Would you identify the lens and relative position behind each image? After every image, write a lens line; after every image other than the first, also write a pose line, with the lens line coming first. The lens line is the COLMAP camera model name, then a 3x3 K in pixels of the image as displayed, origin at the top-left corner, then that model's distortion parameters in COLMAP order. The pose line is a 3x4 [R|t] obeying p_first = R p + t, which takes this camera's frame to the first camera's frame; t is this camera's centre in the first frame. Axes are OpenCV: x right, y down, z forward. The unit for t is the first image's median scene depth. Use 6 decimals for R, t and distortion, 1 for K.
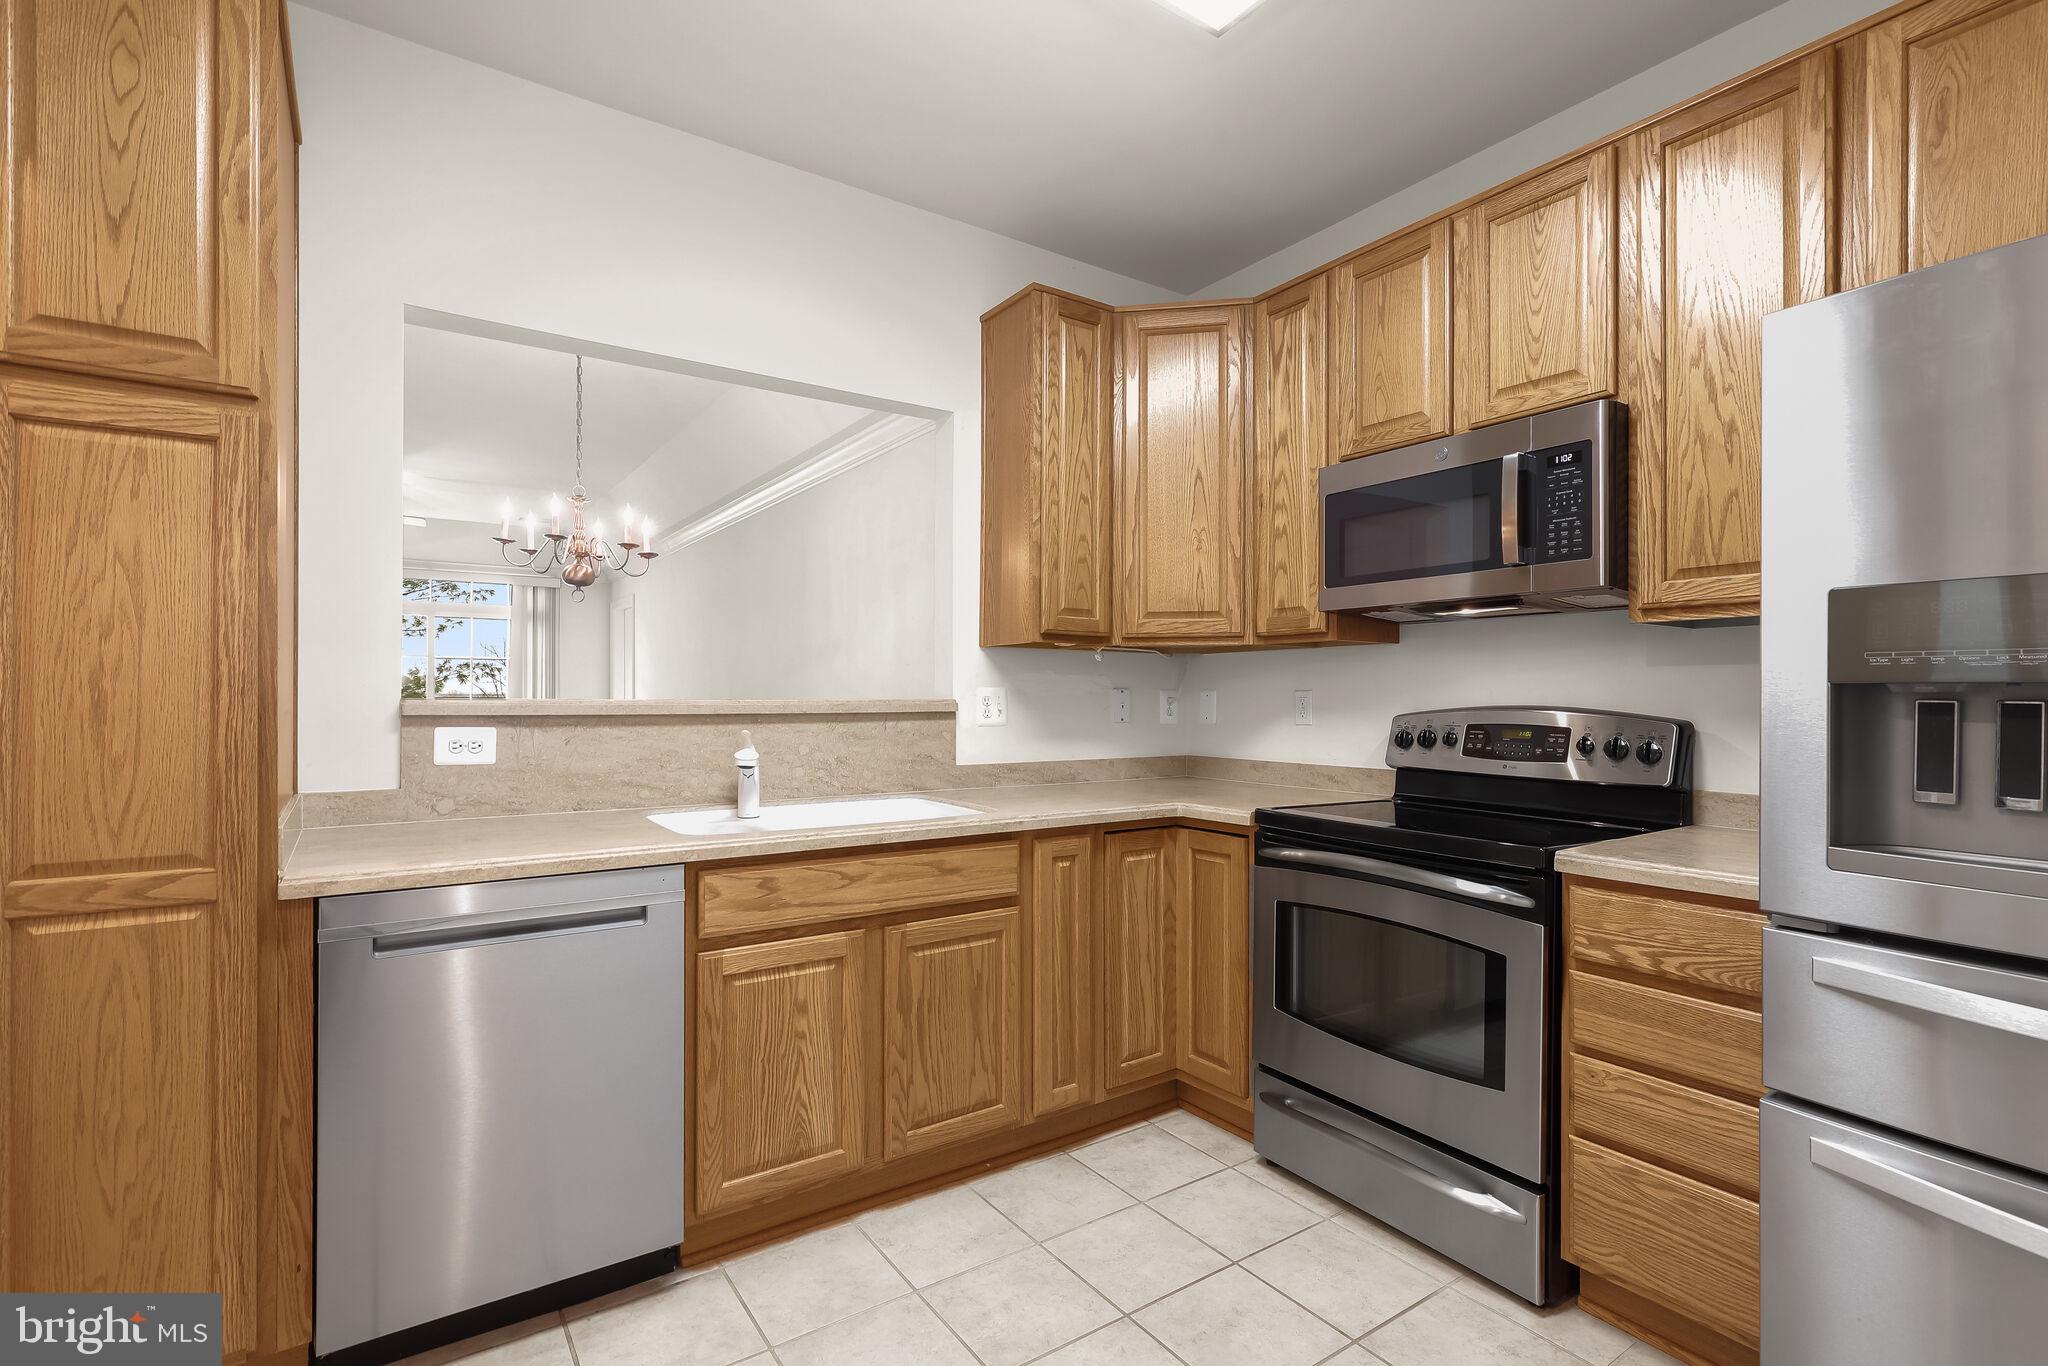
lens RADIAL K [[963.4, 0, 1019.3], [0, 963.4, 692.7], [0, 0, 1]] dist [-0.000708, -0.000469]
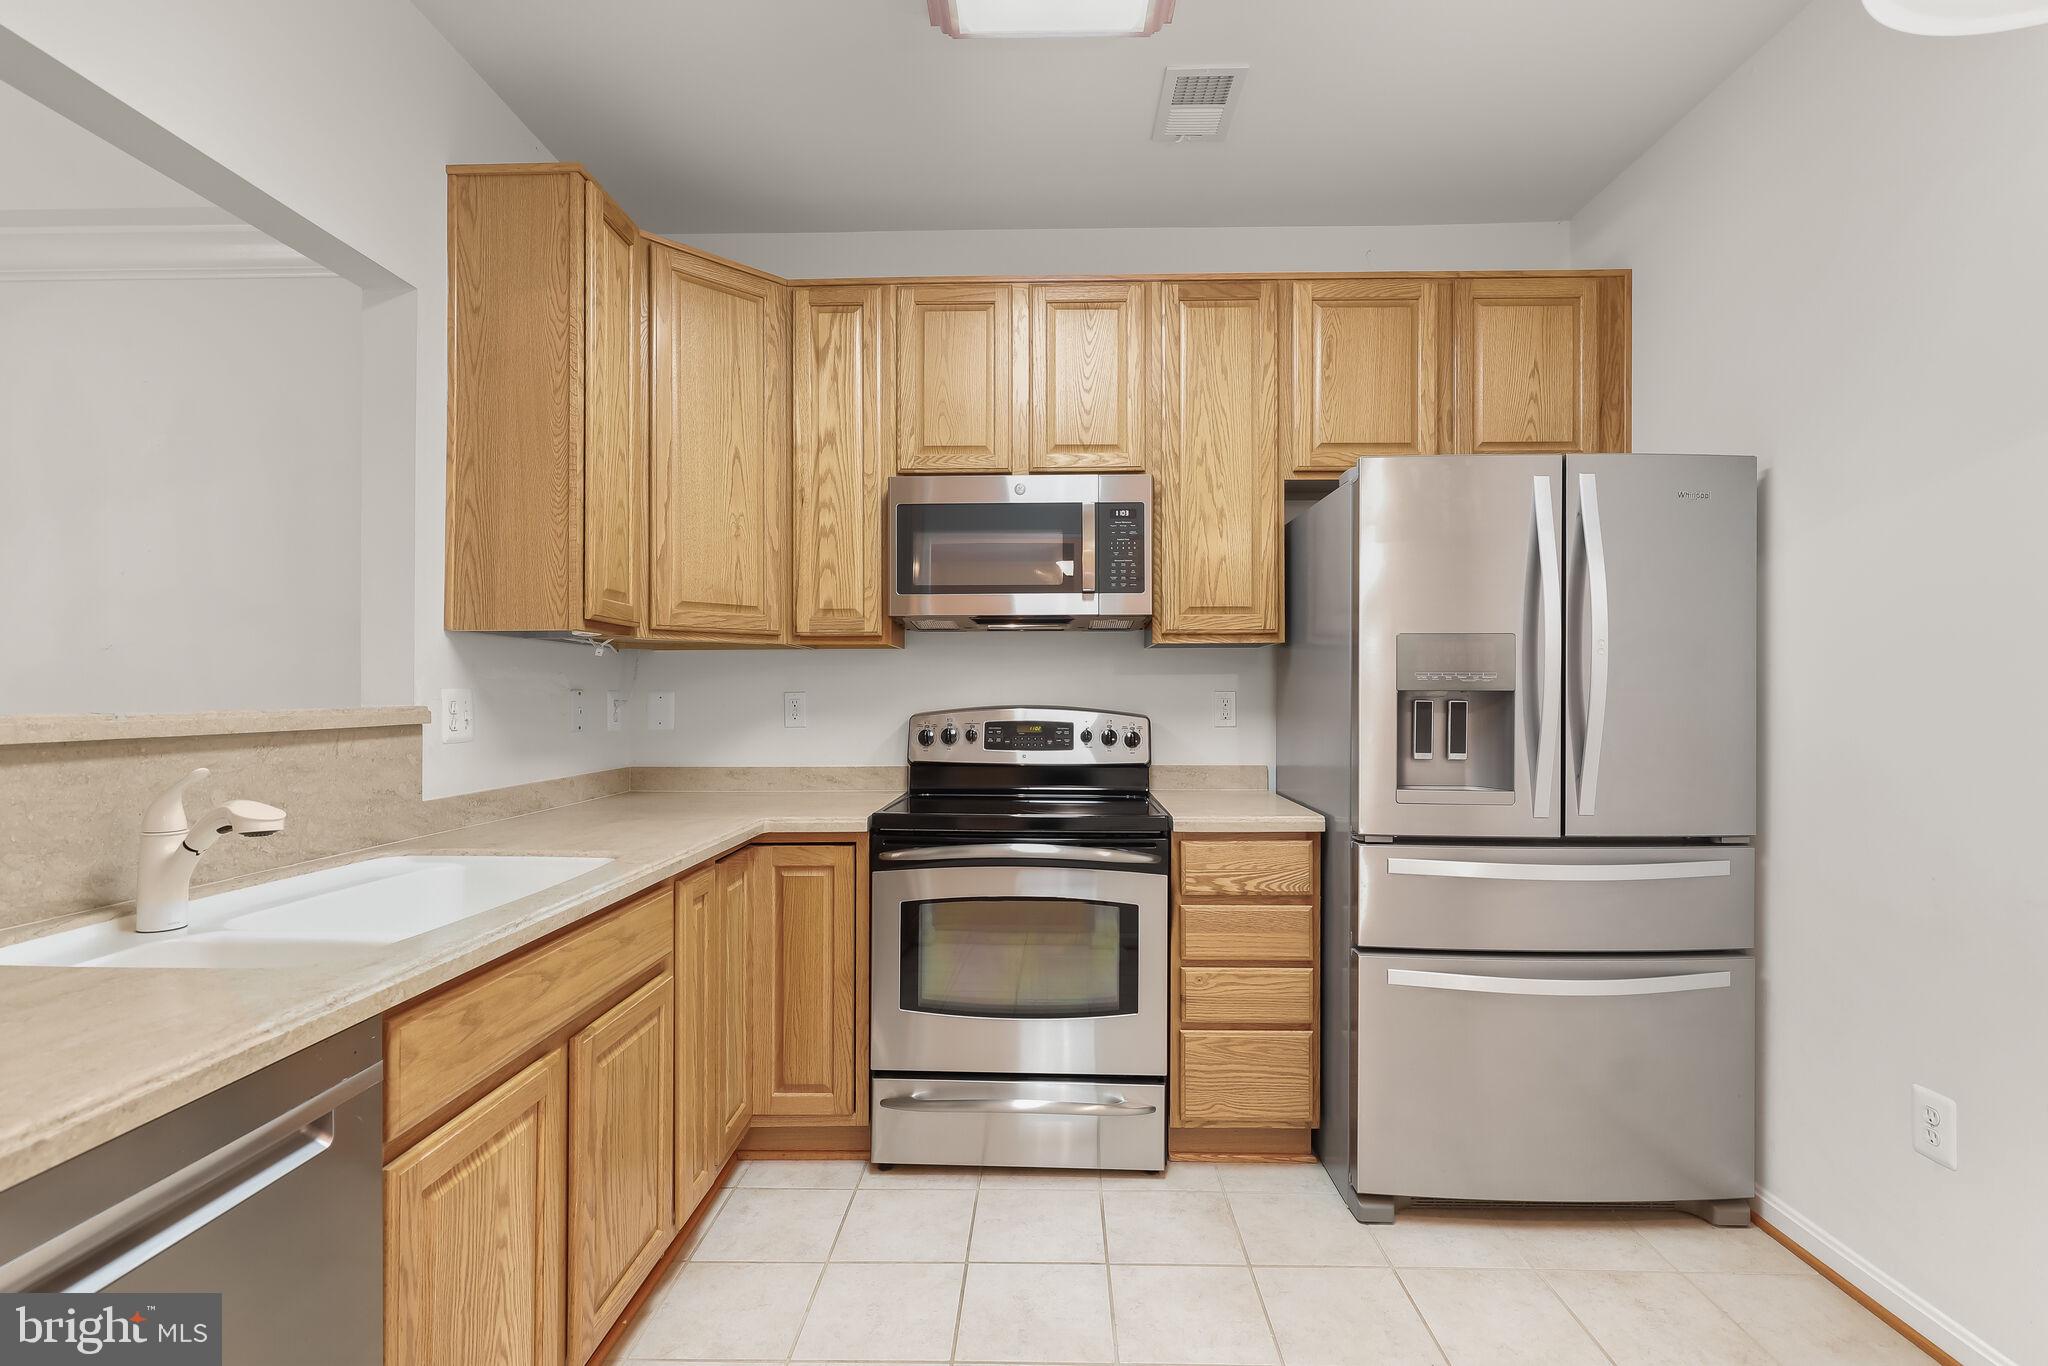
lens RADIAL K [[963.4, 0, 1028.3], [0, 963.4, 689.9], [0, 0, 1]] dist [-0.000708, -0.000469]
pose [[0.572808, 0.000874, 0.819689, -0.503038], [-0.000435, 1.000000, -0.000761, -0.005535], [-0.819689, 0.000079, 0.572808, 0.328749]]
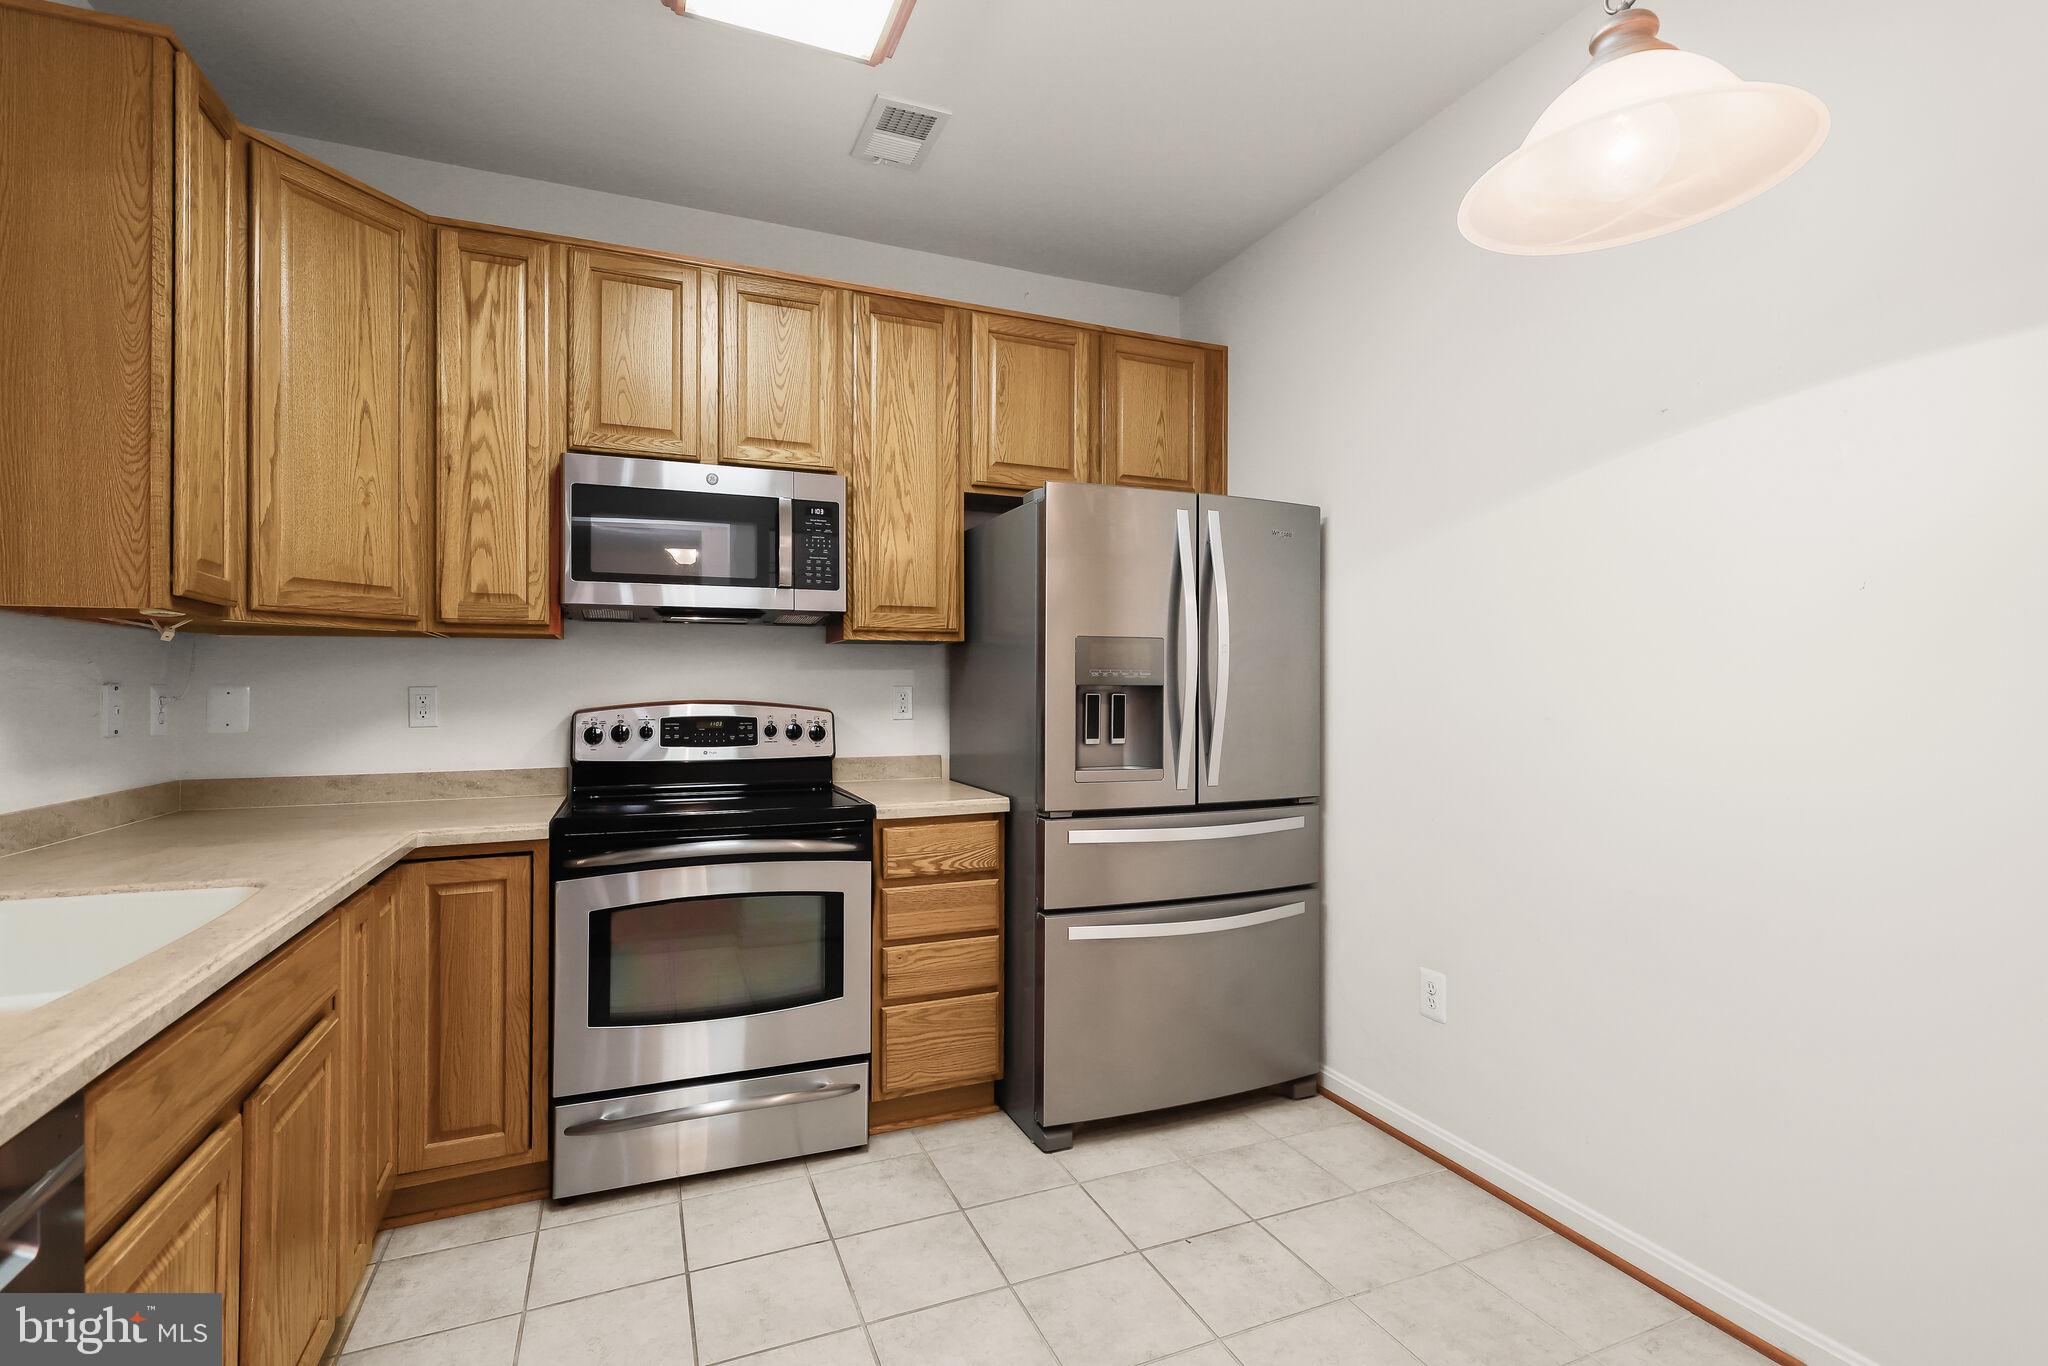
lens RADIAL K [[963.4, 0, 1040.0], [0, 963.4, 681.0], [0, 0, 1]] dist [-0.000708, -0.000469]
pose [[0.175845, 0.005050, 0.984405, -0.604834], [-0.000953, 0.999987, -0.004960, -0.004998], [-0.984417, -0.000066, 0.175848, 0.421712]]
